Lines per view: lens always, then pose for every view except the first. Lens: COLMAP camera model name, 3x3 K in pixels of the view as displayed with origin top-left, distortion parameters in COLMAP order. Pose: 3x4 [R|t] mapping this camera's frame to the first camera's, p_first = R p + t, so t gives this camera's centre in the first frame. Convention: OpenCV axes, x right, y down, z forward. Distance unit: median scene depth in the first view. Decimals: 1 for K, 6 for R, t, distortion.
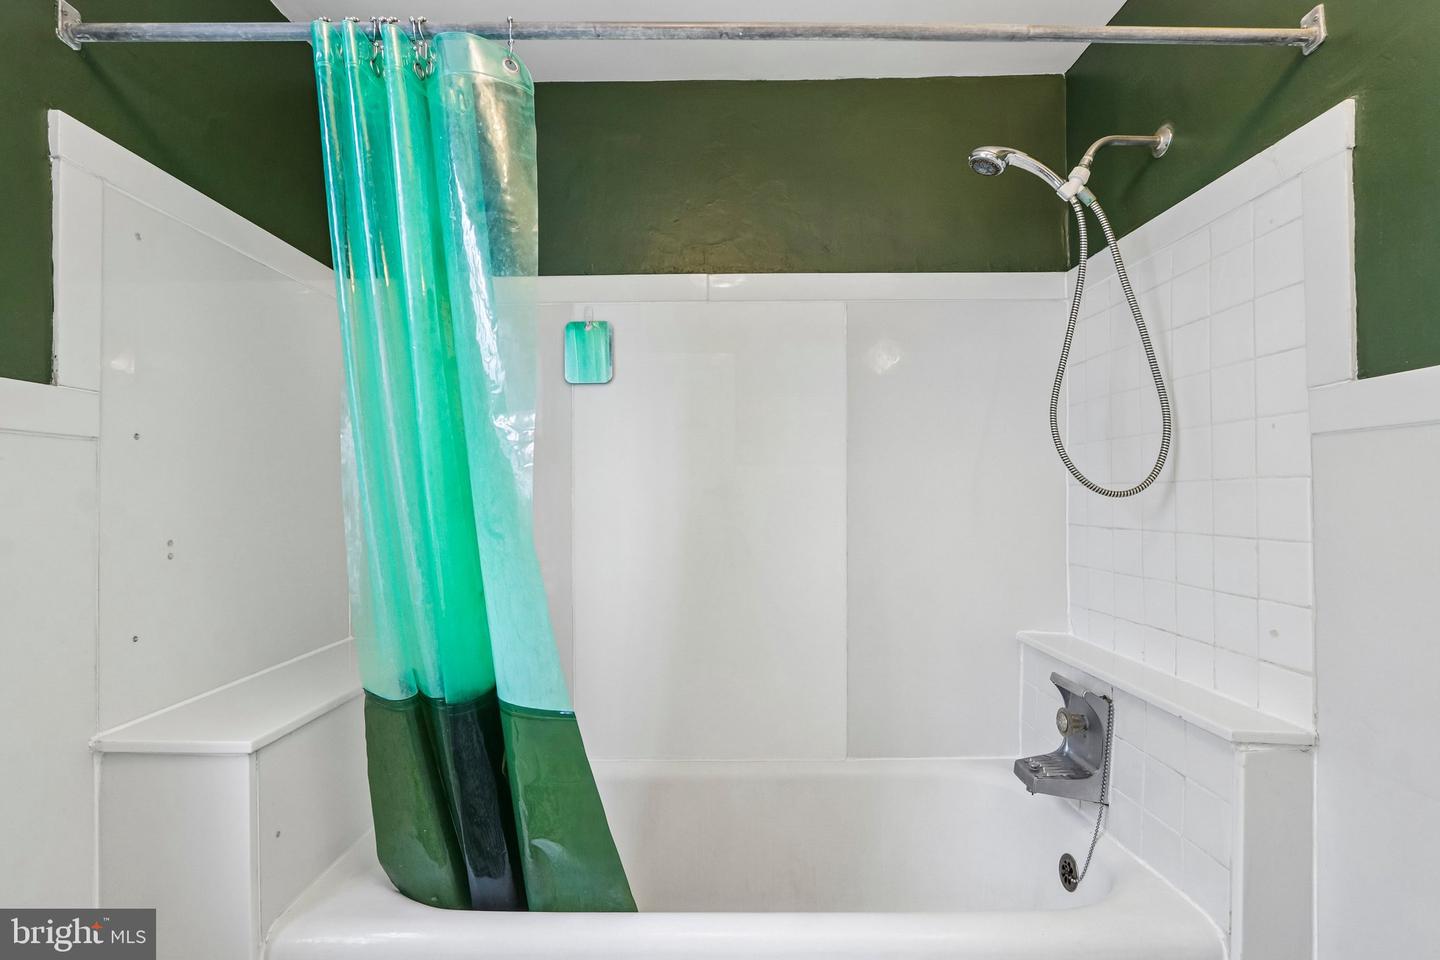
lens RADIAL K [[668.5, 0, 713.7], [0, 668.5, 490.3], [0, 0, 1]] dist [-0.015498, 0.001207]
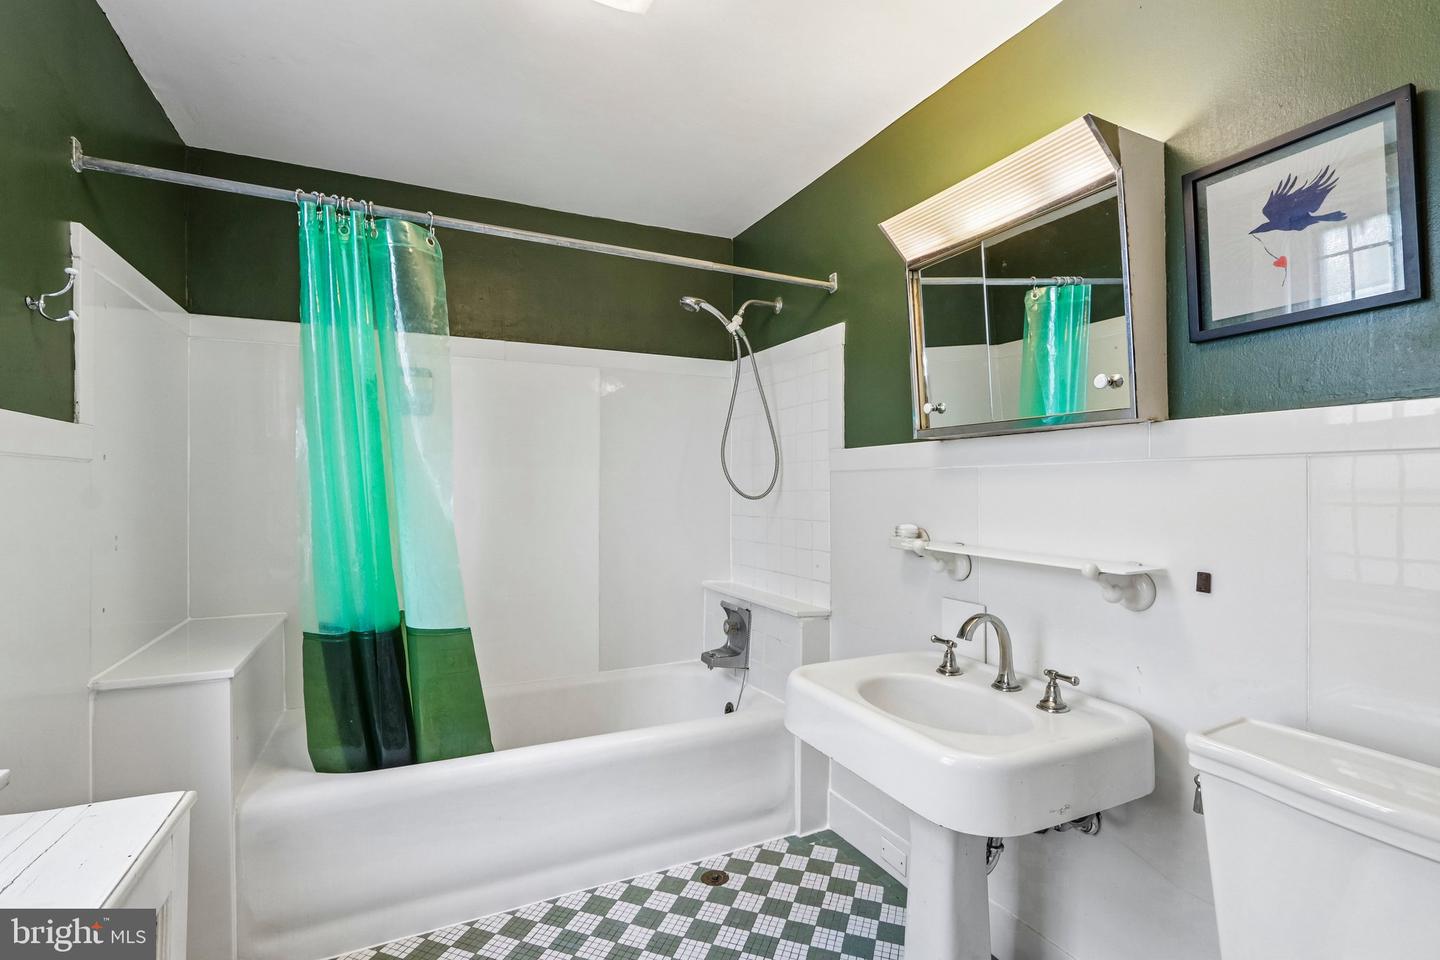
lens RADIAL K [[668.5, 0, 718.1], [0, 668.5, 488.3], [0, 0, 1]] dist [-0.015498, 0.001207]
pose [[0.897337, 0.004538, 0.441322, -0.291845], [-0.007856, 0.999953, 0.005691, -0.030276], [-0.441275, -0.008573, 0.897331, -0.604787]]
